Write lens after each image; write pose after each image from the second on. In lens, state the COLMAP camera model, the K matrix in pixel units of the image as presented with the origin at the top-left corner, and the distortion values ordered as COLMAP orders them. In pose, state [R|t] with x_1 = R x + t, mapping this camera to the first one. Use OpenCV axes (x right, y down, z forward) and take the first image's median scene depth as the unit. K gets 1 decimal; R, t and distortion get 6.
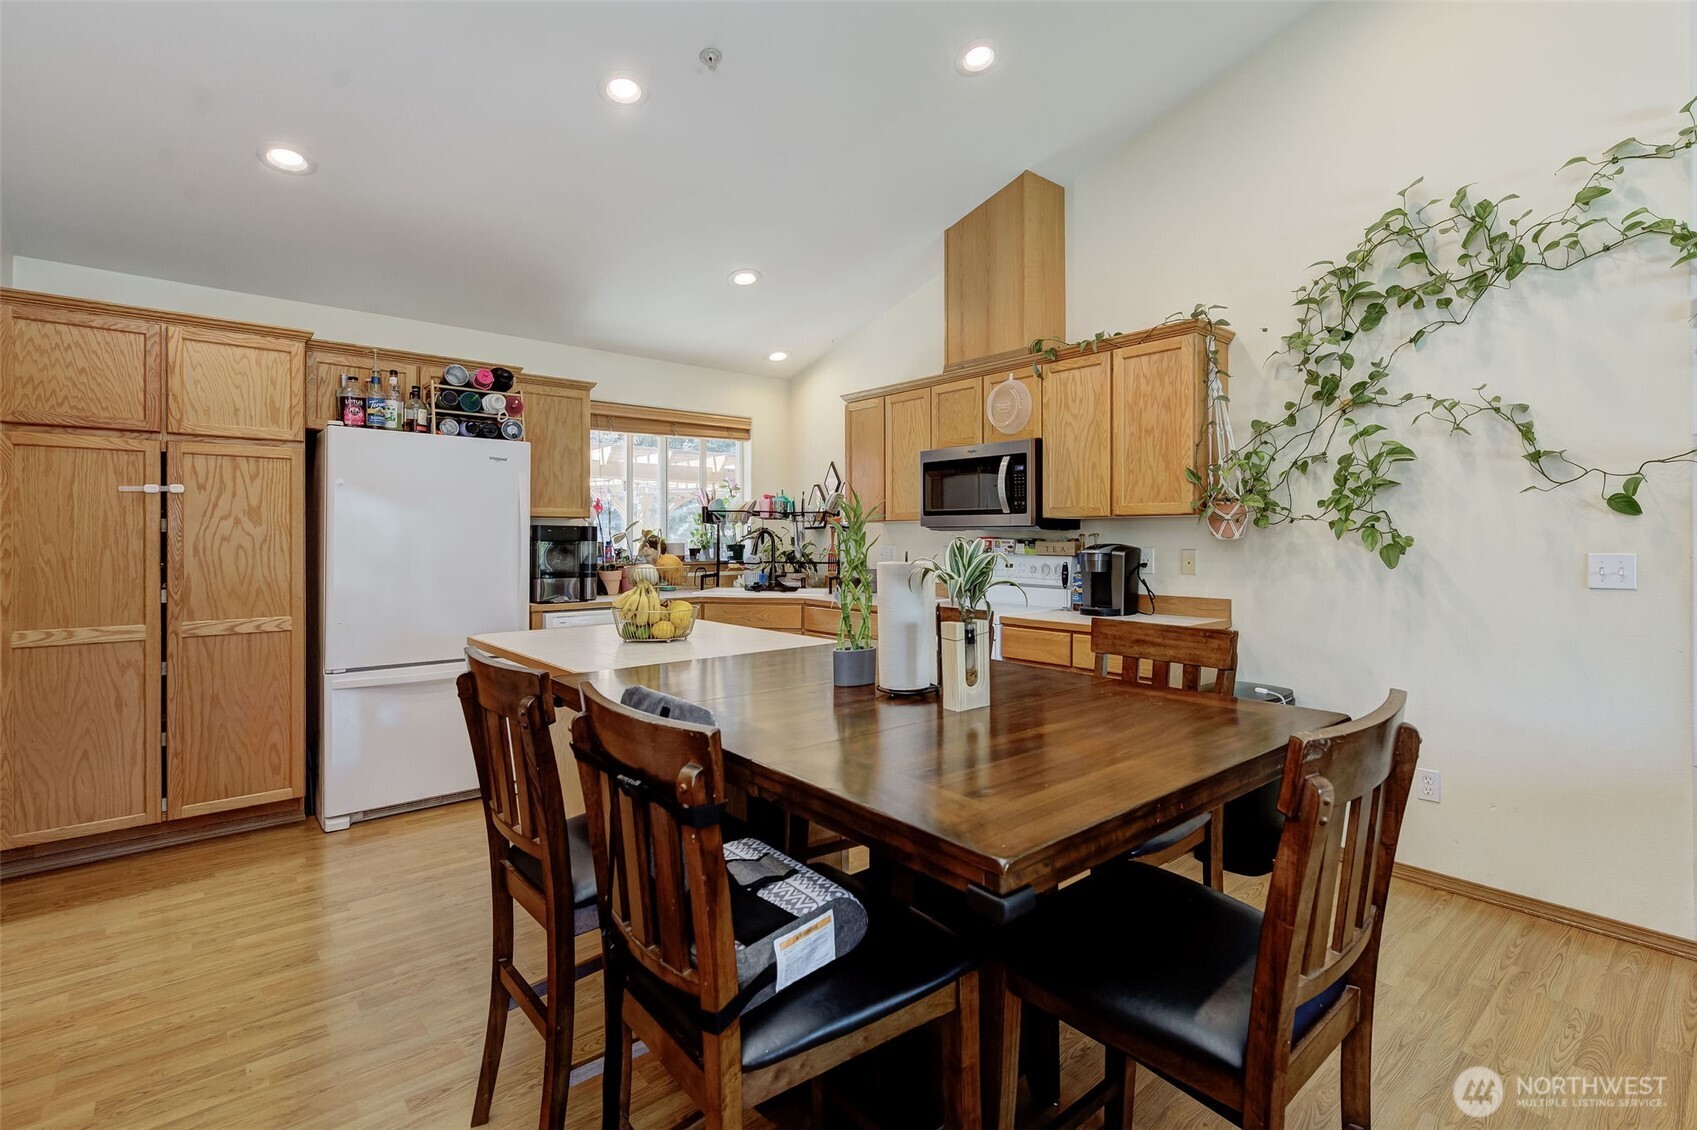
lens RADIAL K [[775.7, 0, 851.9], [0, 775.7, 533.3], [0, 0, 1]] dist [-0.001609, -0.000218]
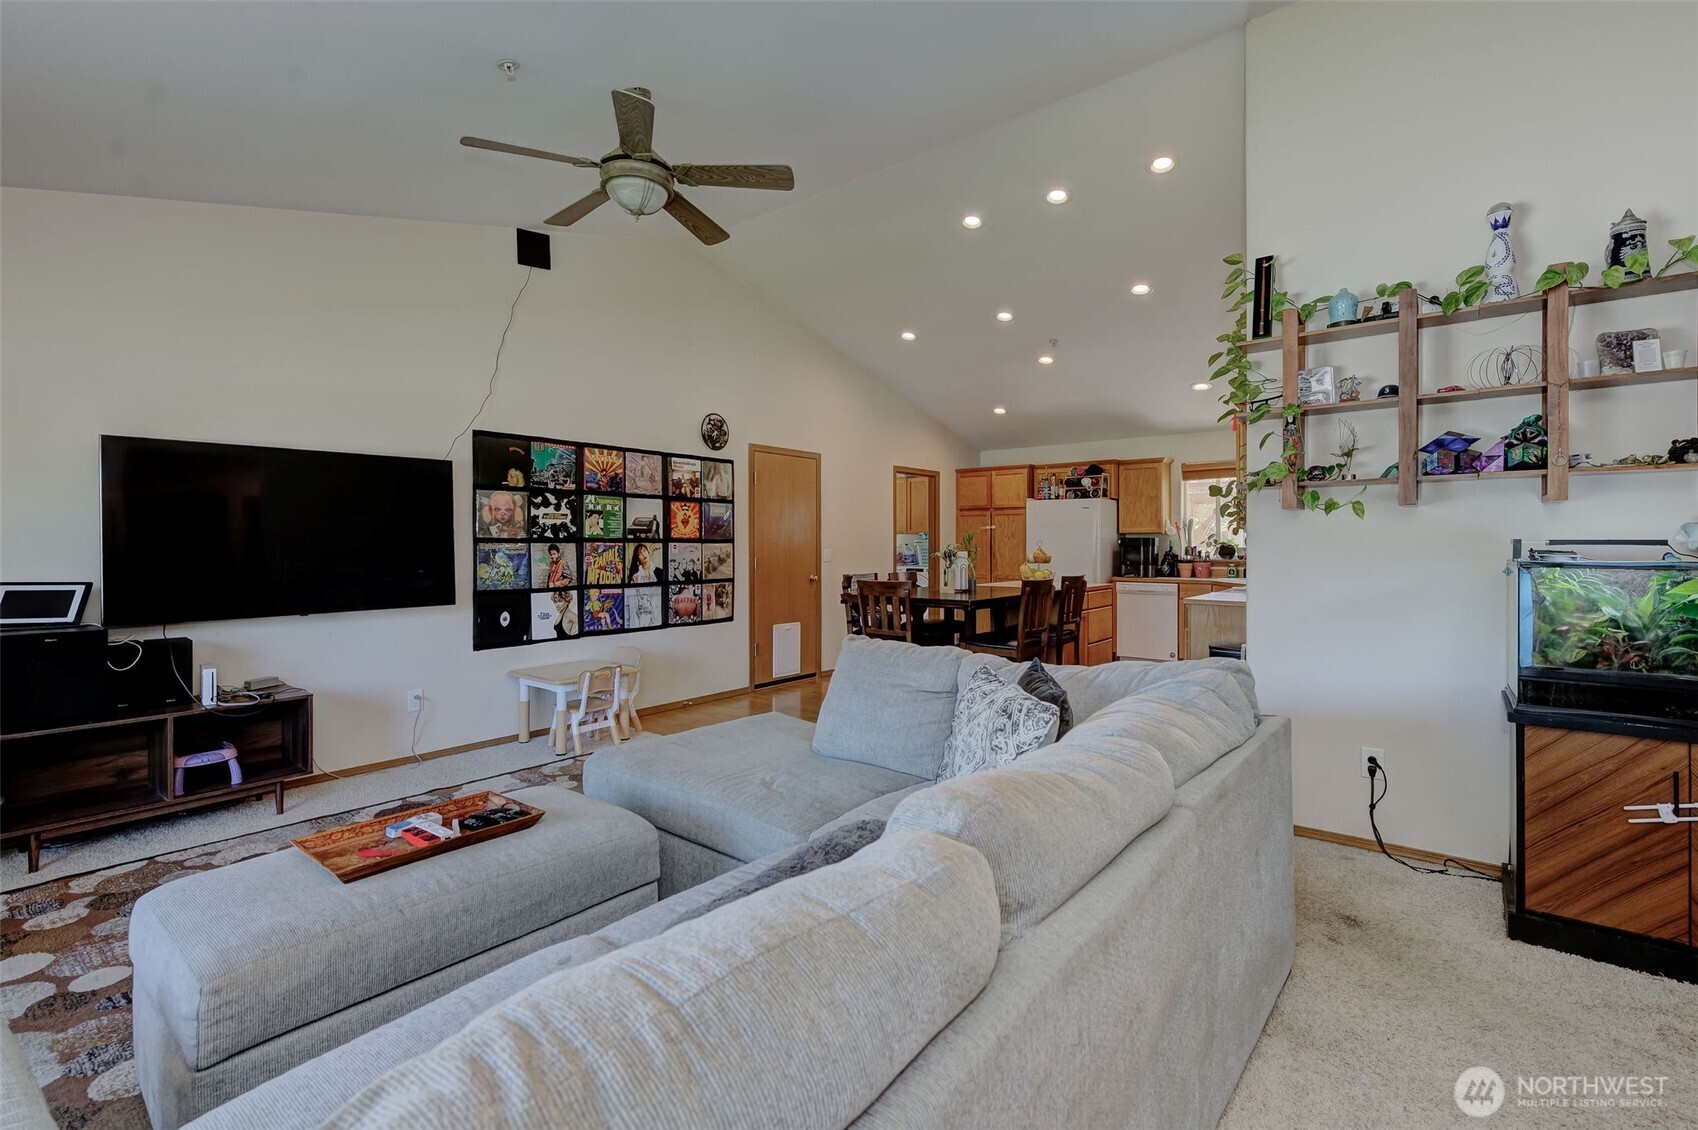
lens RADIAL K [[722.0, 0, 853.2], [0, 722.0, 549.1], [0, 0, 1]] dist [0.001170, -0.000079]
pose [[0.176806, 0.006425, -0.984225, 0.857046], [0.004004, 0.999966, 0.007247, 0.001372], [0.984238, -0.005223, 0.176774, -0.001048]]
